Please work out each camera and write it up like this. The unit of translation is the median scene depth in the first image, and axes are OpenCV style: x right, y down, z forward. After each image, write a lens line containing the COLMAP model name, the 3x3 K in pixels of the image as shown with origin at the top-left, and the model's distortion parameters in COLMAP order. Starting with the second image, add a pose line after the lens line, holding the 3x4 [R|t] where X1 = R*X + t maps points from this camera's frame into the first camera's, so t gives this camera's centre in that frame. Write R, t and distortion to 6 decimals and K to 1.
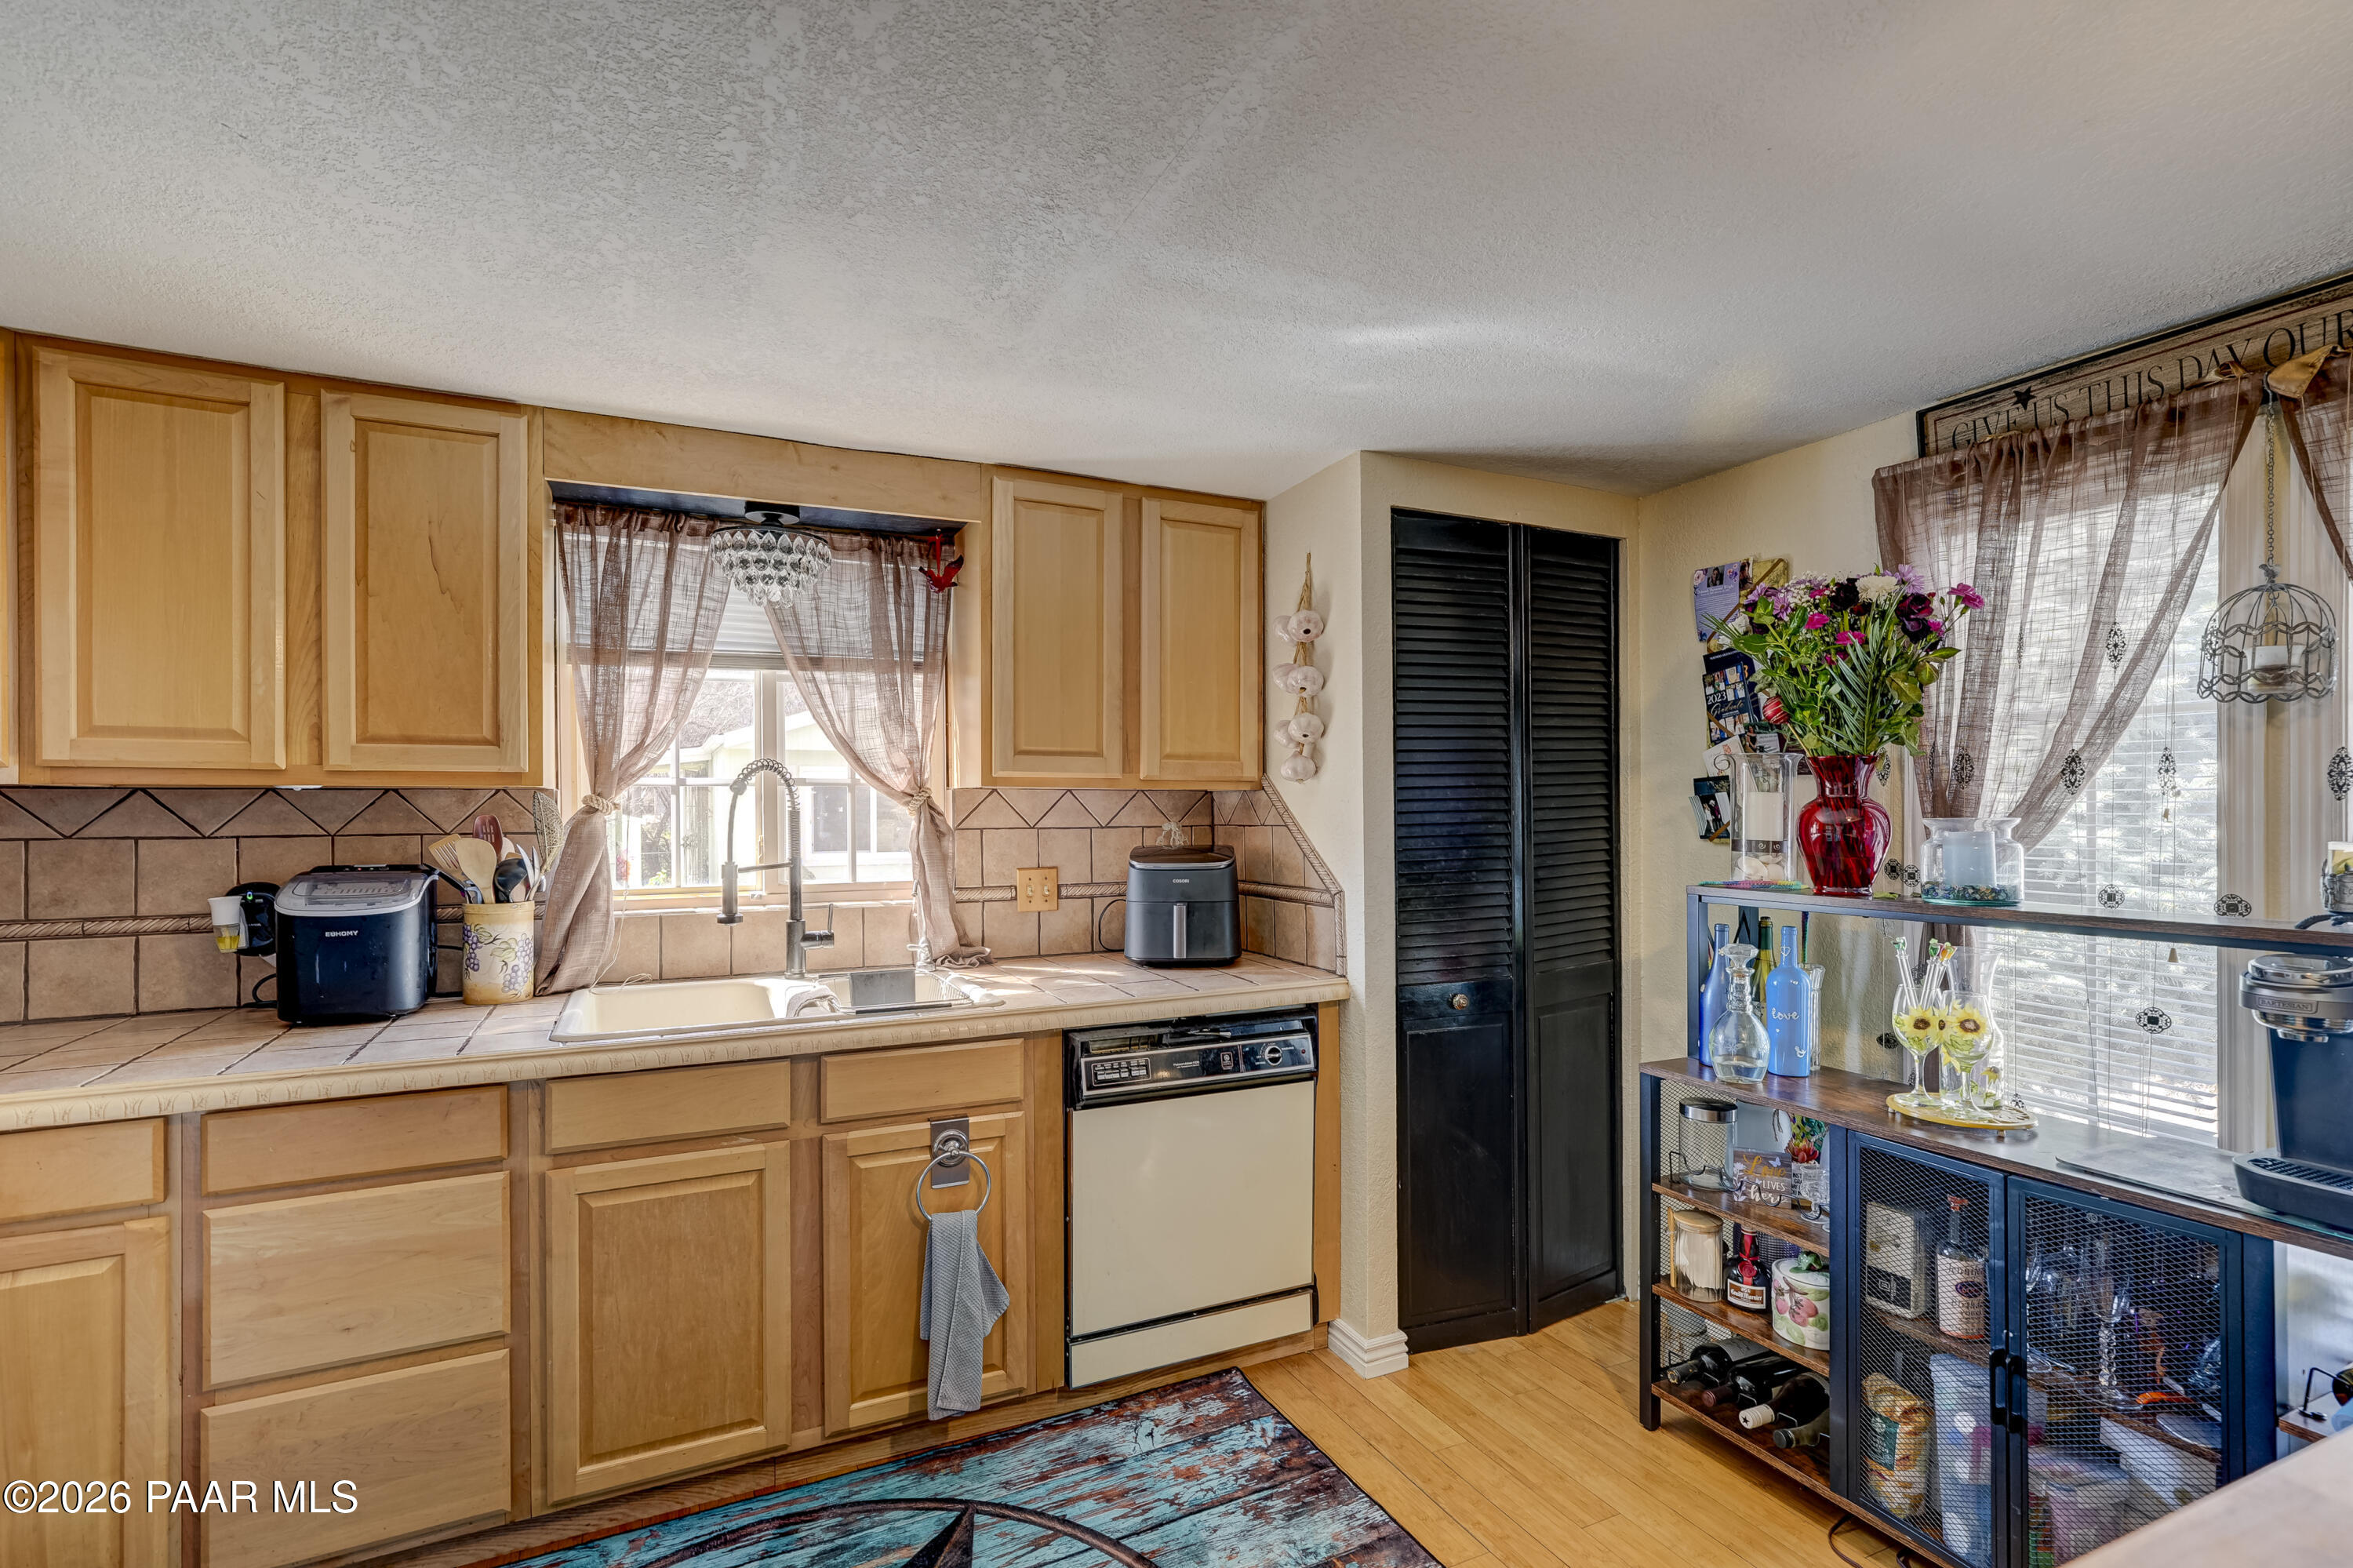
lens RADIAL K [[1073.9, 0, 1169.0], [0, 1073.9, 812.9], [0, 0, 1]] dist [-0.017249, 0.012526]
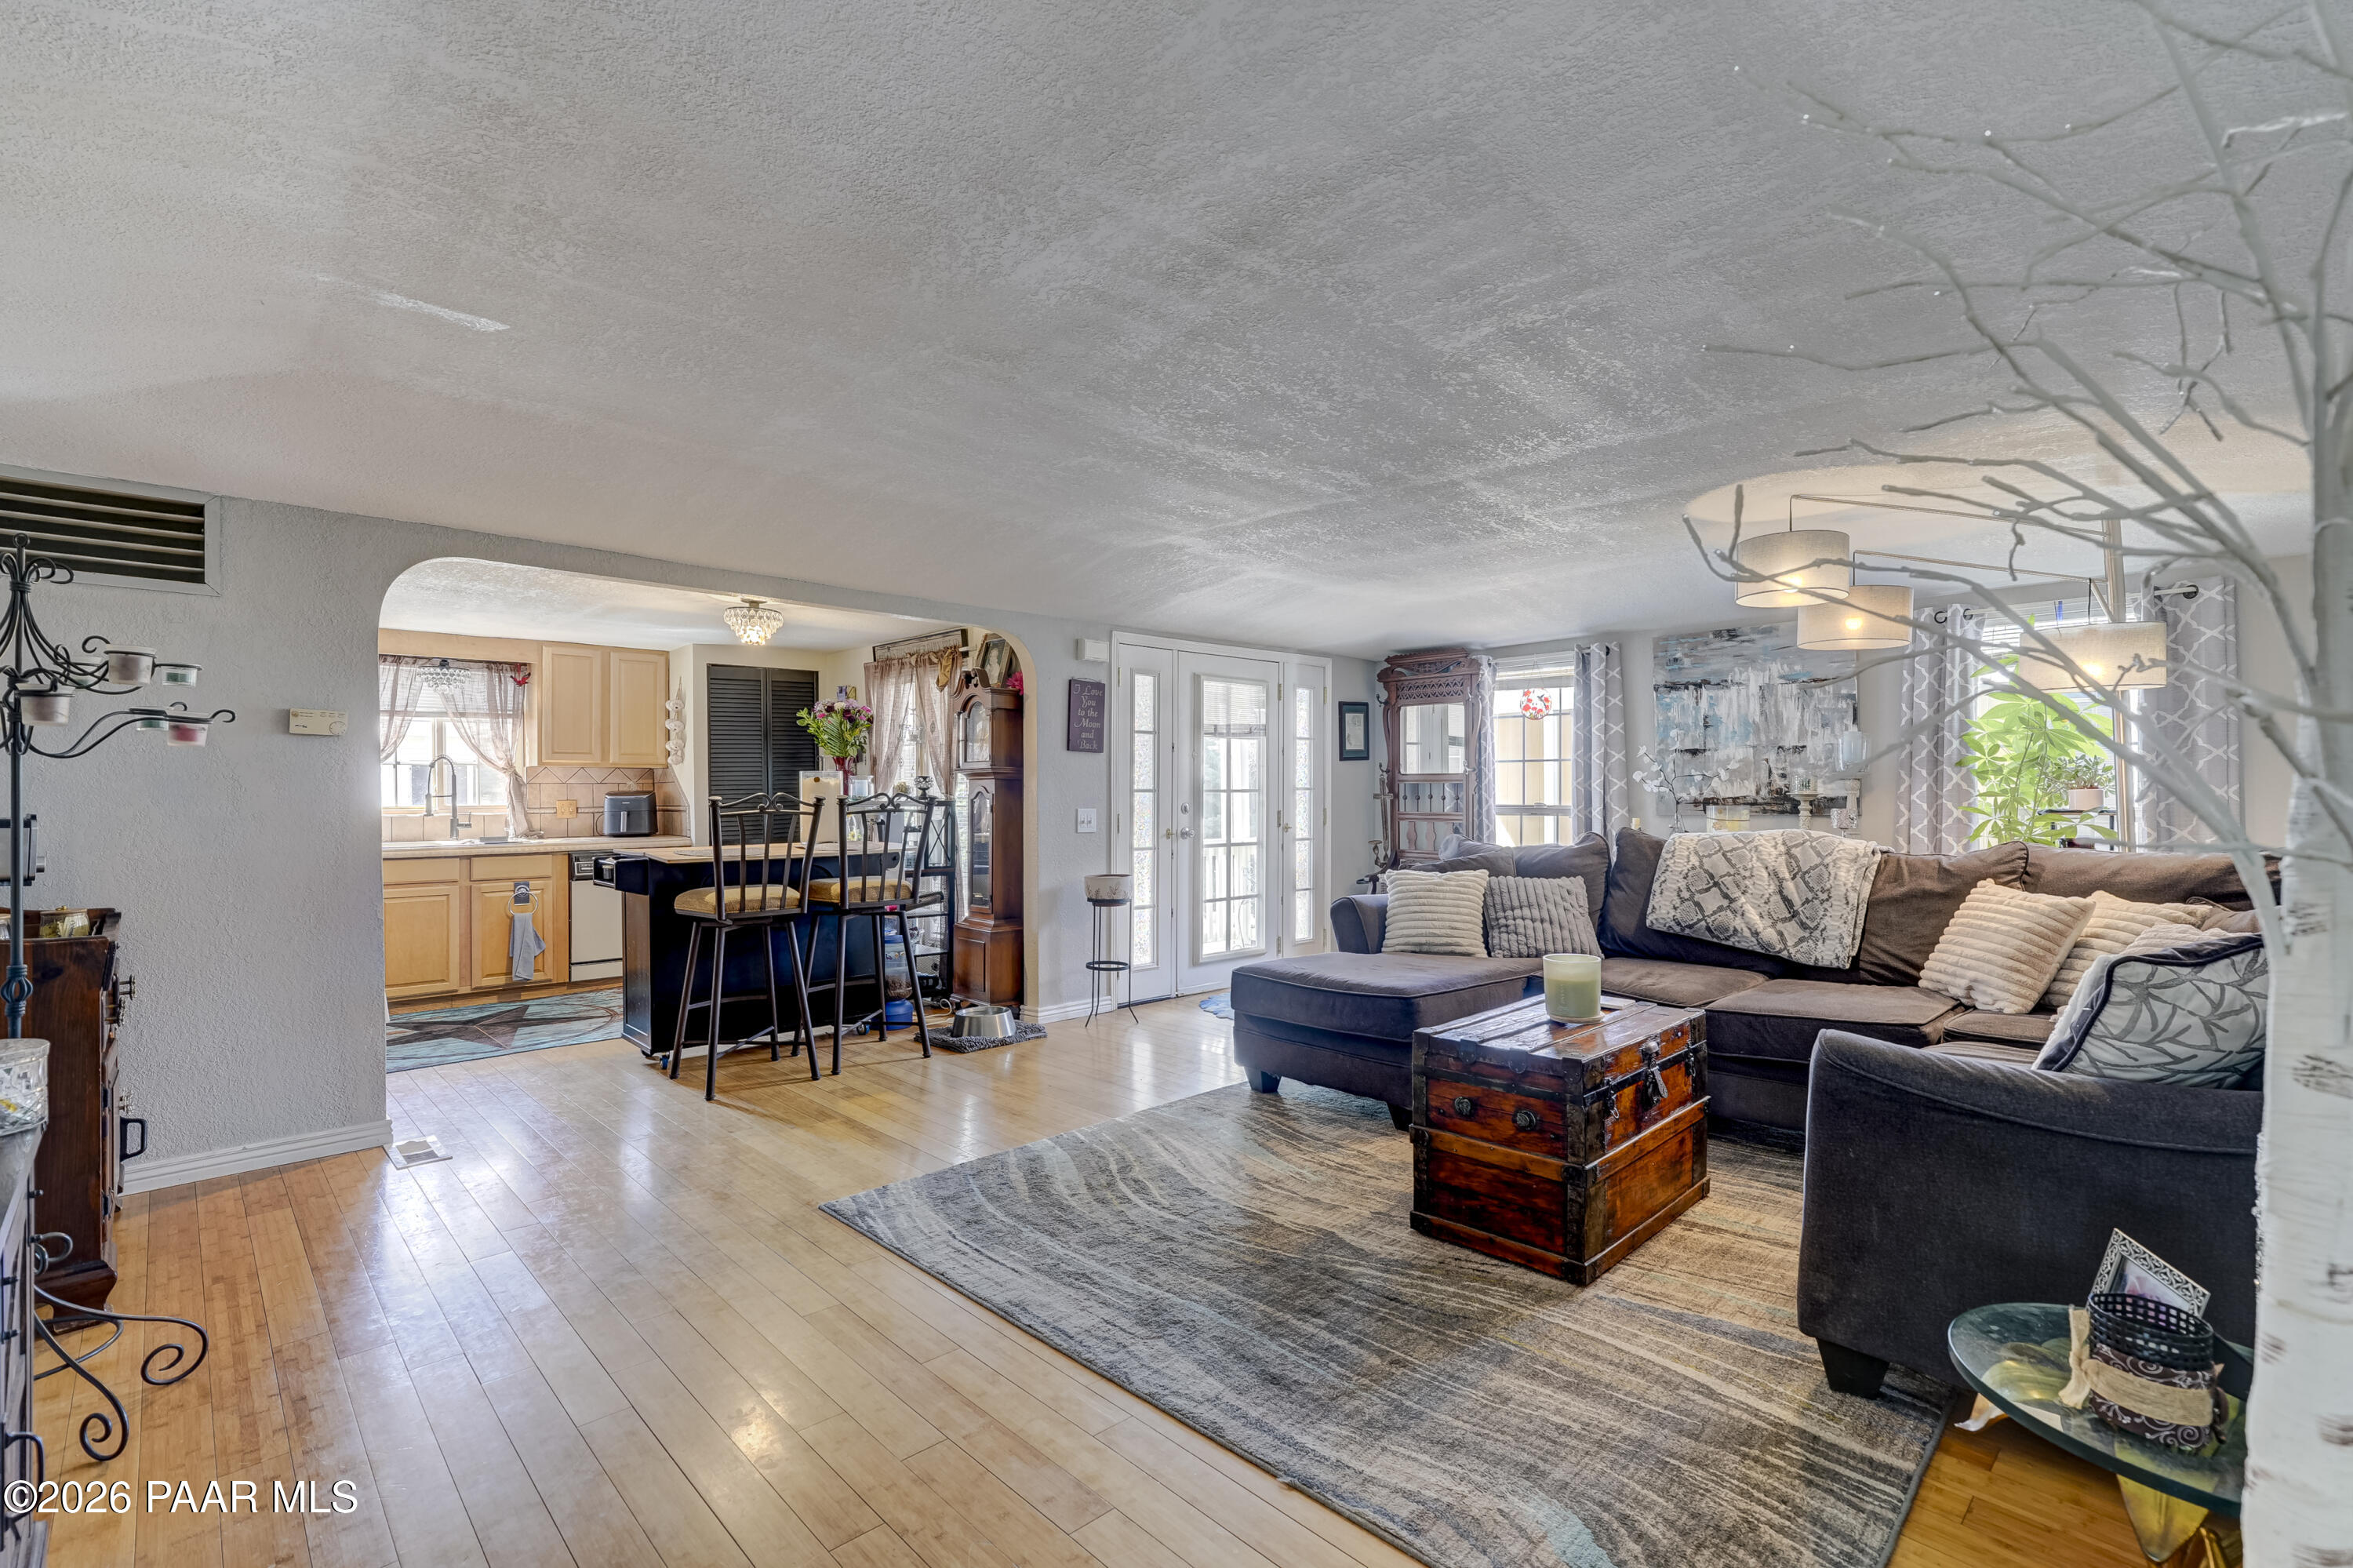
lens RADIAL K [[1085.3, 0, 1172.0], [0, 1085.3, 788.4], [0, 0, 1]] dist [-0.023863, 0.019015]
pose [[0.949652, -0.001013, 0.313306, 0.476784], [0.003876, 0.999956, -0.008518, 0.060683], [-0.313283, 0.009304, 0.949614, -2.004348]]
